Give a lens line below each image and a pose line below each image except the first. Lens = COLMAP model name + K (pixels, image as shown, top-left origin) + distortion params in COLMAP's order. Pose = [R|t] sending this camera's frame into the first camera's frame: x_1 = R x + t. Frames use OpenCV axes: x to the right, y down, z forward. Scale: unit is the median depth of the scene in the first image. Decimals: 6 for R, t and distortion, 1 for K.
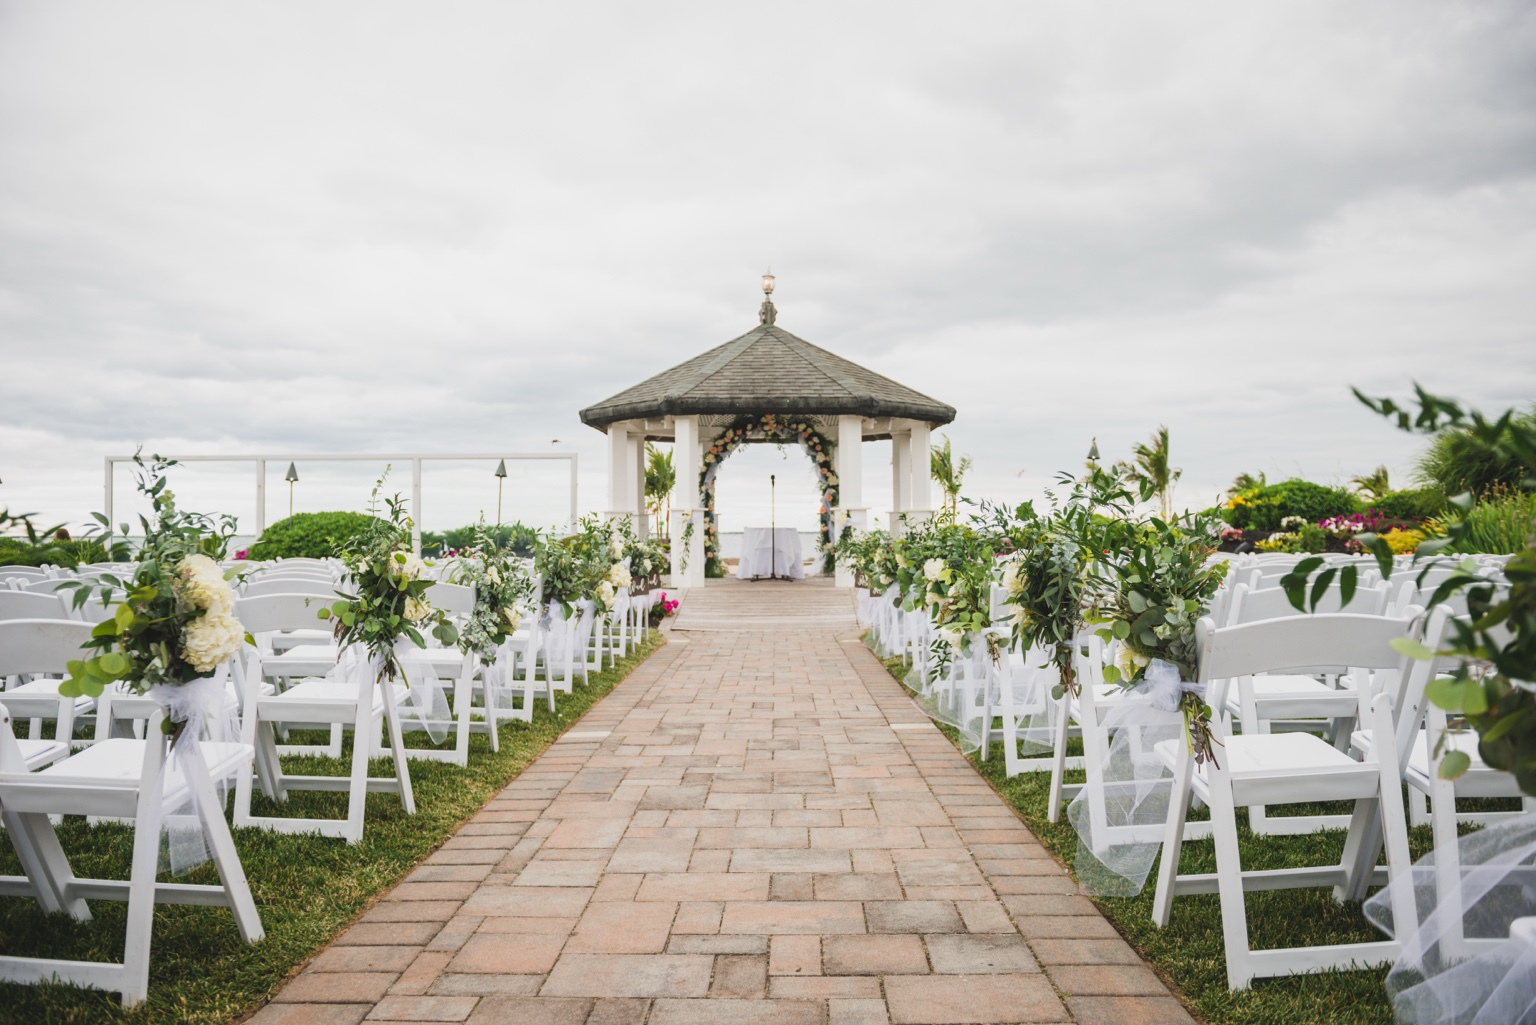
lens RADIAL K [[1094.0, 0, 768.0], [0, 1094.0, 512.5], [0, 0, 1]] dist [-0.004937, -0.000361]
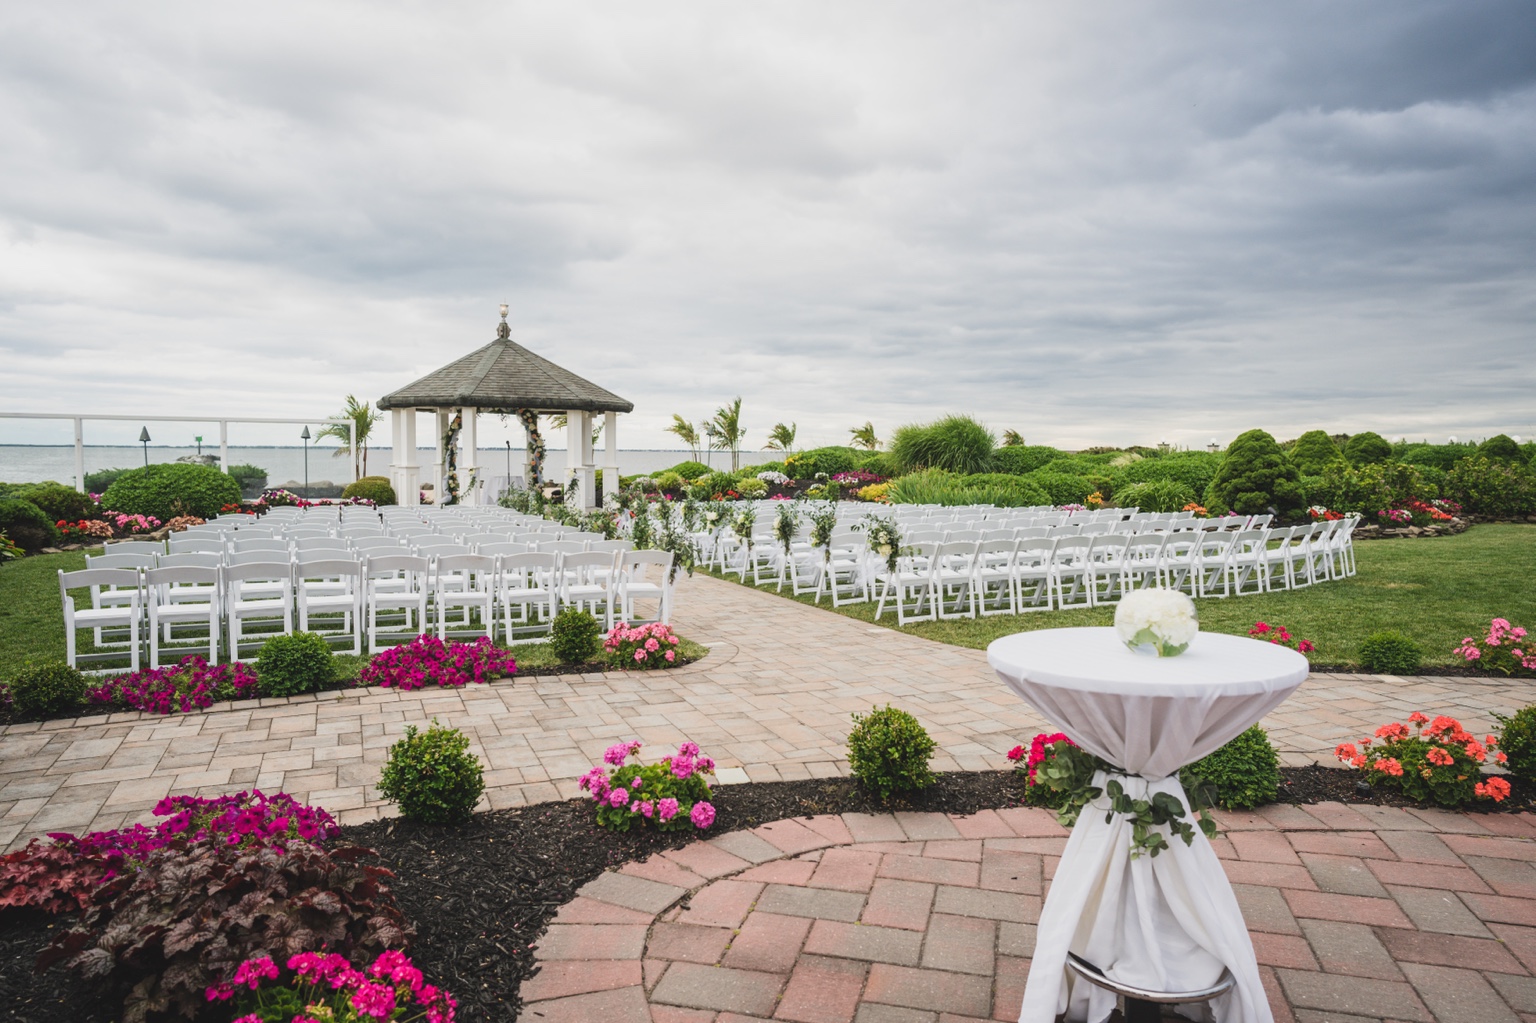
lens RADIAL K [[1094.0, 0, 768.0], [0, 1094.0, 511.5], [0, 0, 1]] dist [-0.004937, -0.000361]
pose [[0.913061, -0.010200, 0.407695, -0.278169], [-0.021191, 0.997150, 0.072408, -0.053609], [-0.407272, -0.074752, 0.910243, -0.501278]]
